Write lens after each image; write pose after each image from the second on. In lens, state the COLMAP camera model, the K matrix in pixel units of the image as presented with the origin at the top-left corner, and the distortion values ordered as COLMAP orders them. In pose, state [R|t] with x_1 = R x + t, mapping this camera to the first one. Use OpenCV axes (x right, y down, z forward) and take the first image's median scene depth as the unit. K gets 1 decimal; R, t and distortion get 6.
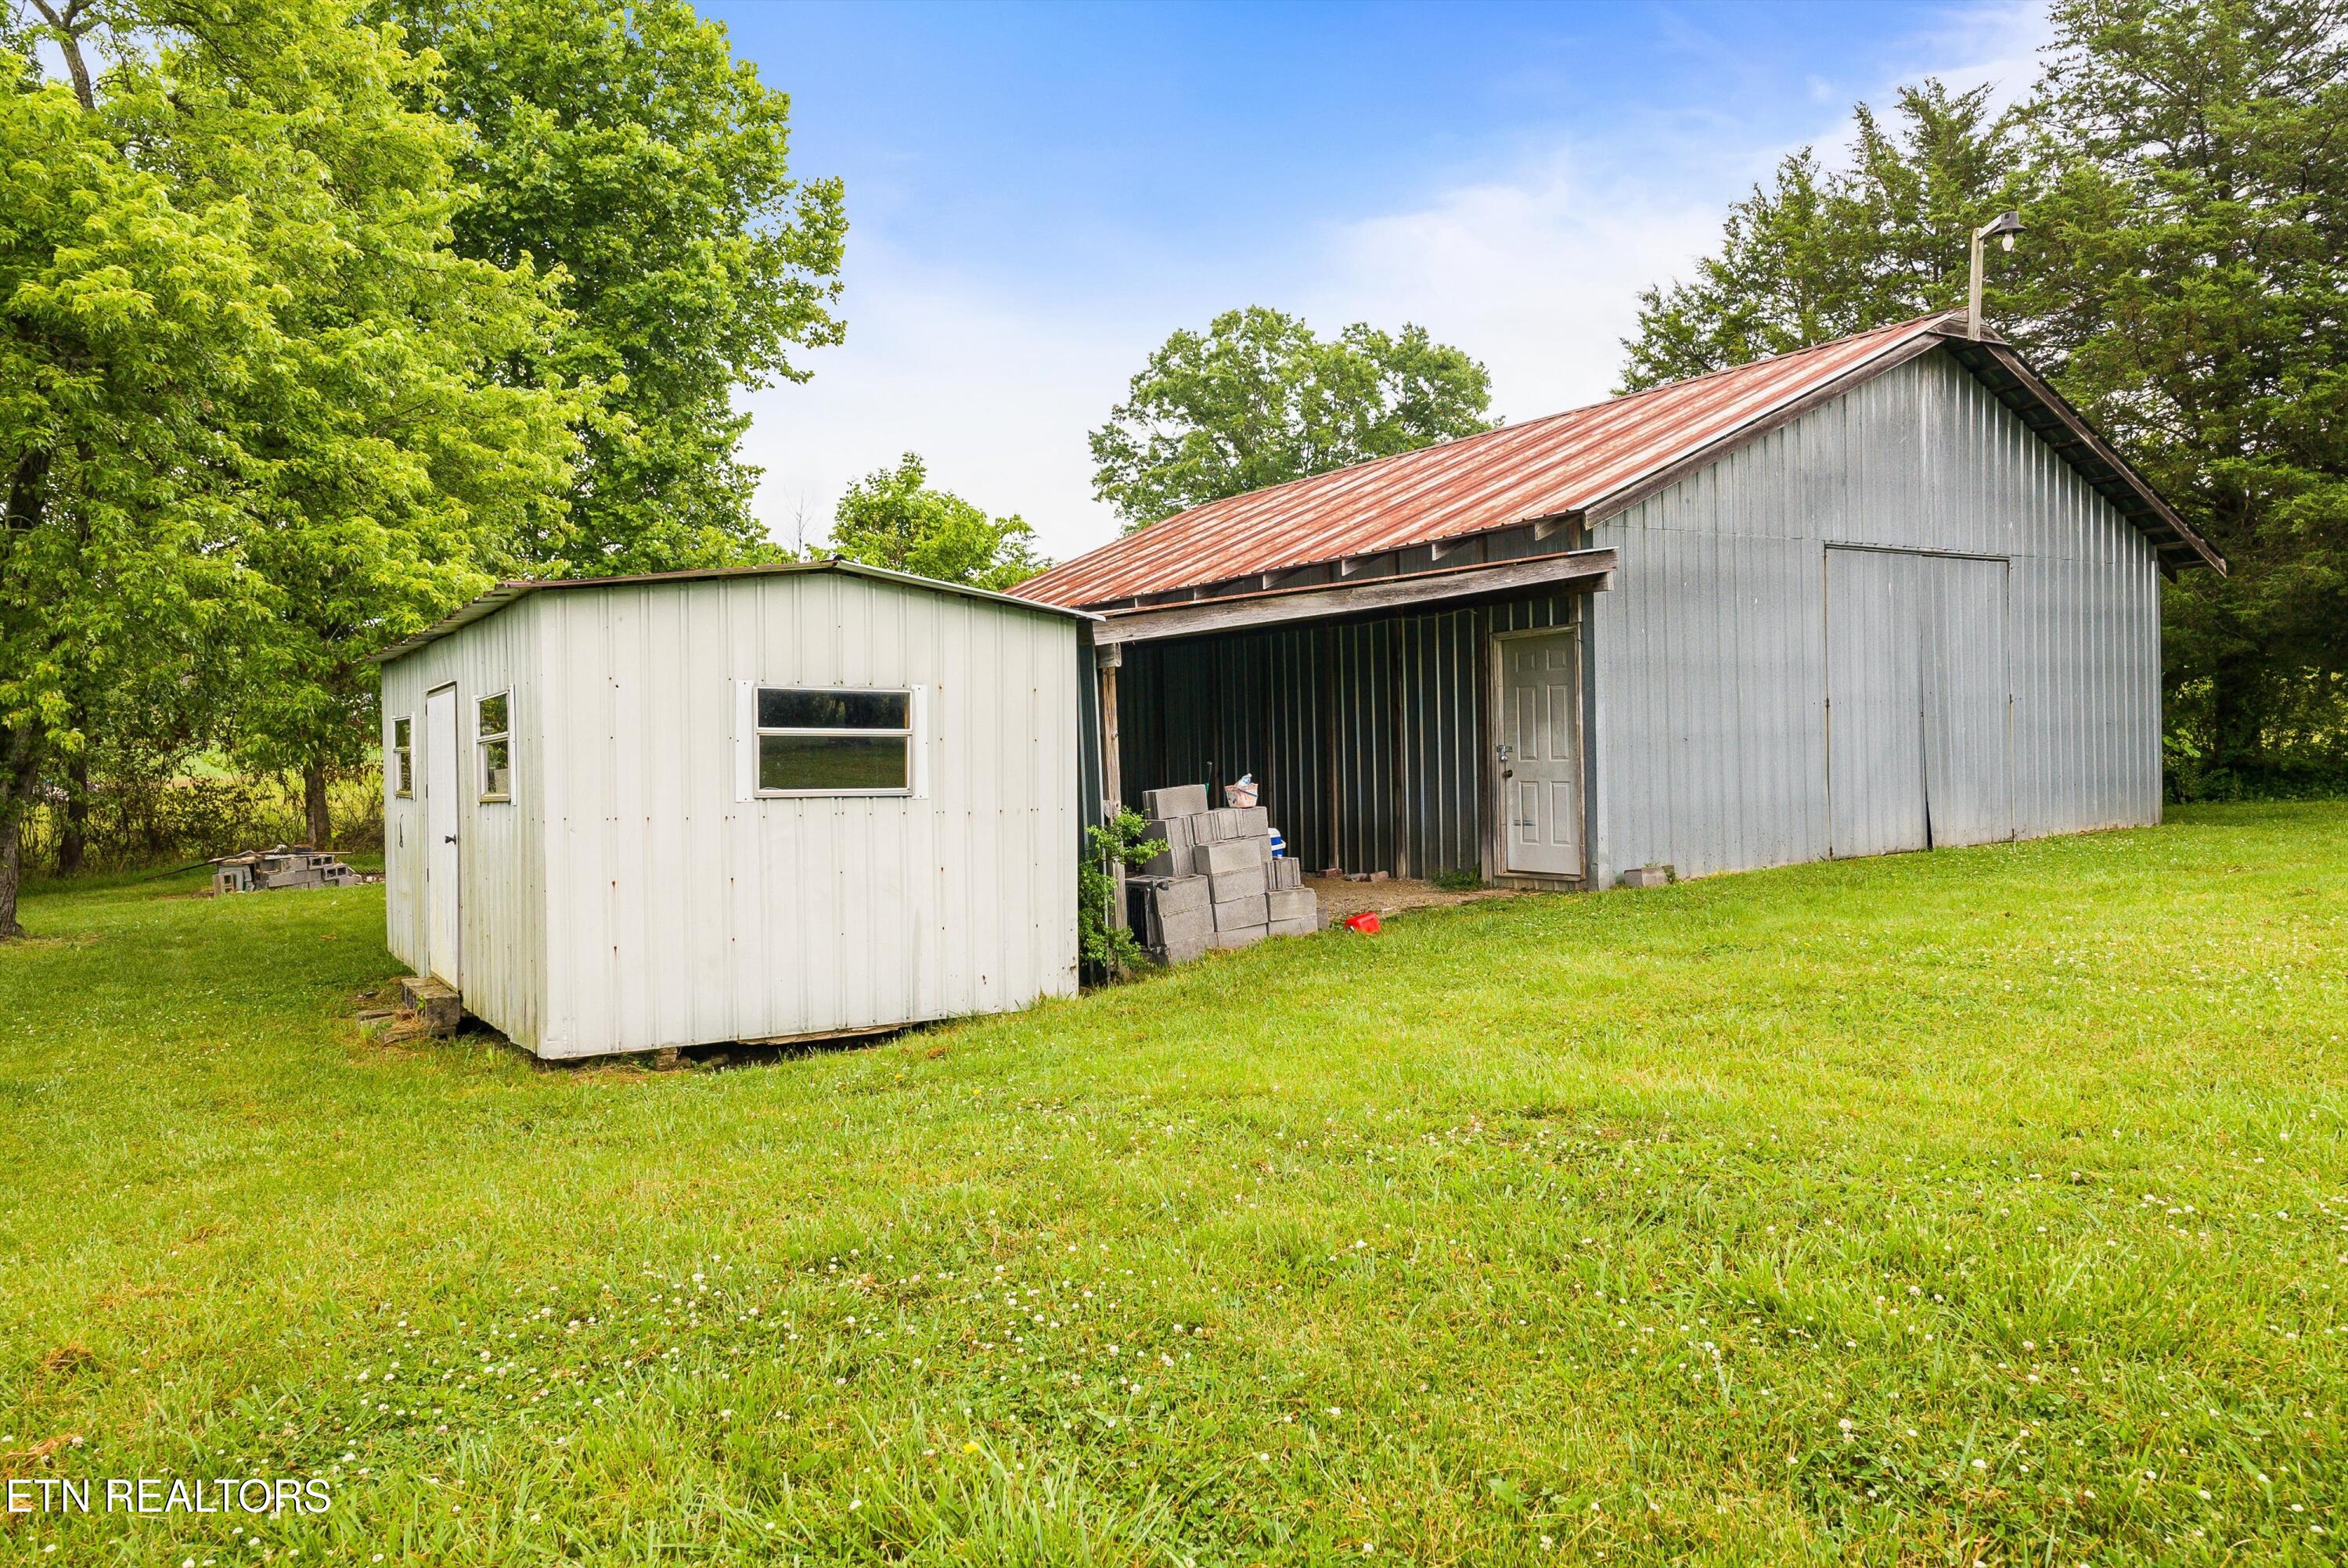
lens RADIAL K [[1555.8, 0, 1140.6], [0, 1555.8, 775.6], [0, 0, 1]] dist [0.005118, 0.004194]
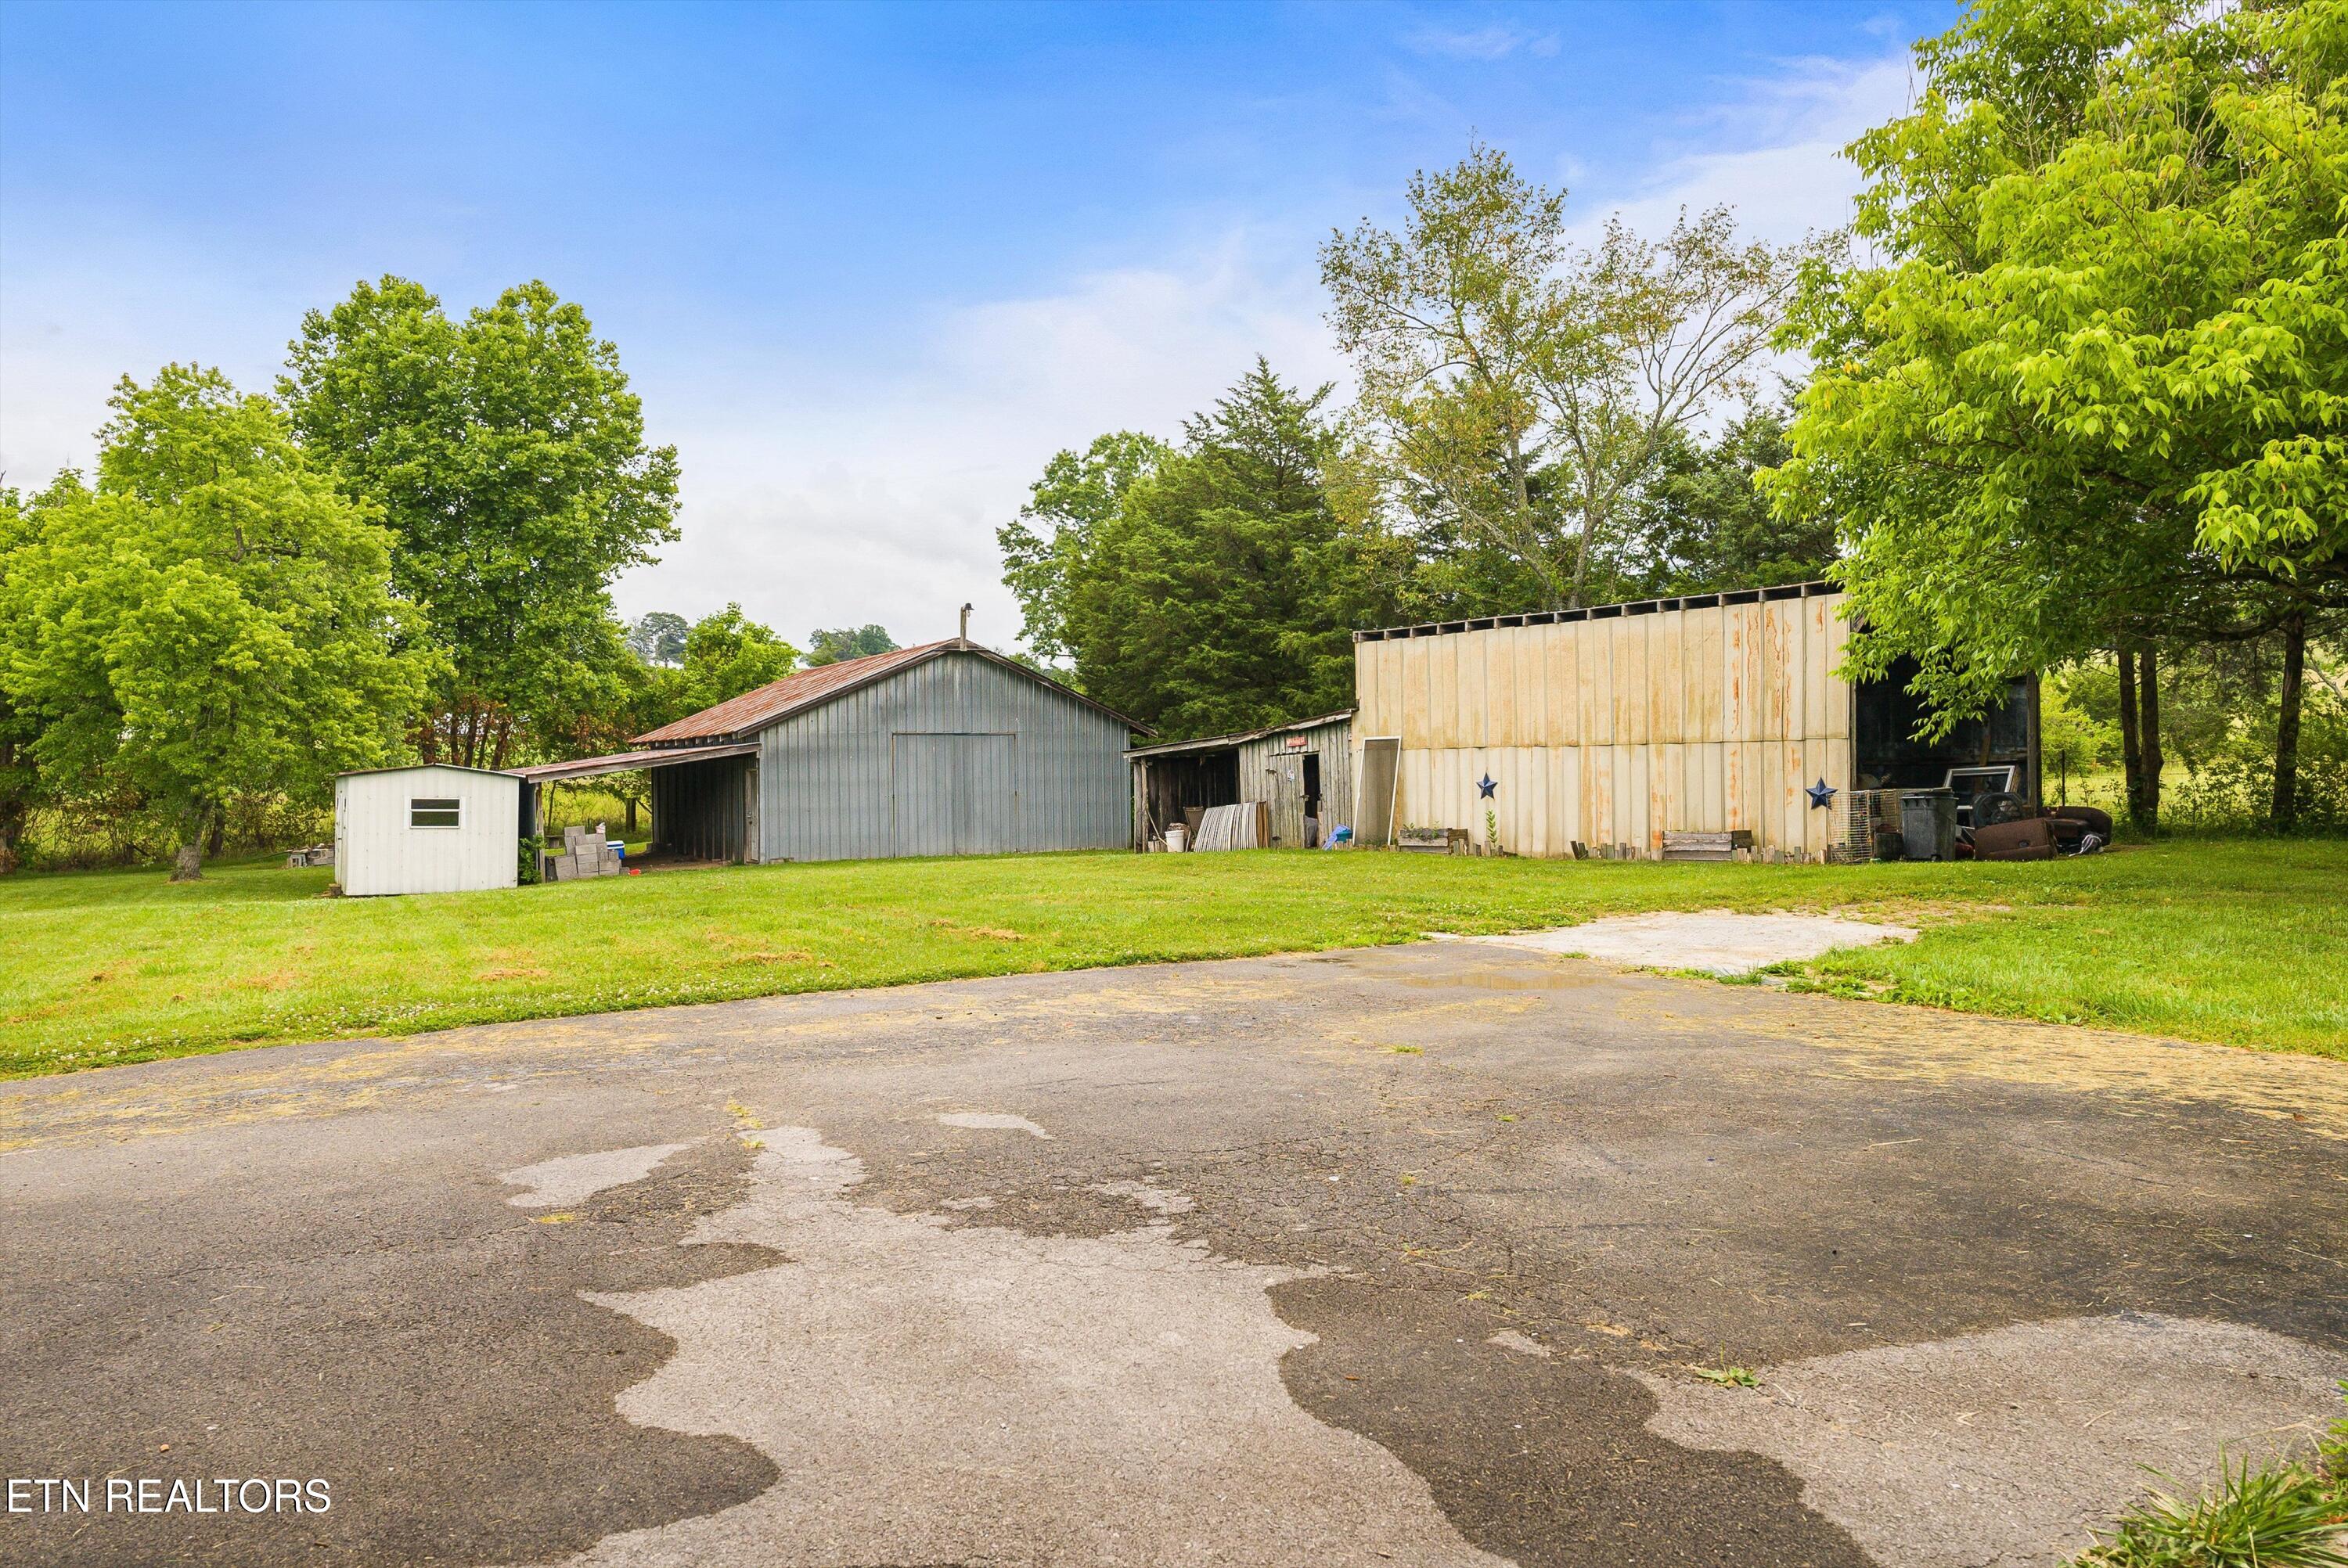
lens RADIAL K [[1647.2, 0, 1171.1], [0, 1647.2, 766.1], [0, 0, 1]] dist [0.002672, 0.001275]
pose [[0.997745, 0.015468, -0.065309, 0.504844], [-0.016666, 0.999702, -0.017832, -0.026204], [0.065014, 0.018880, 0.997706, -0.778355]]
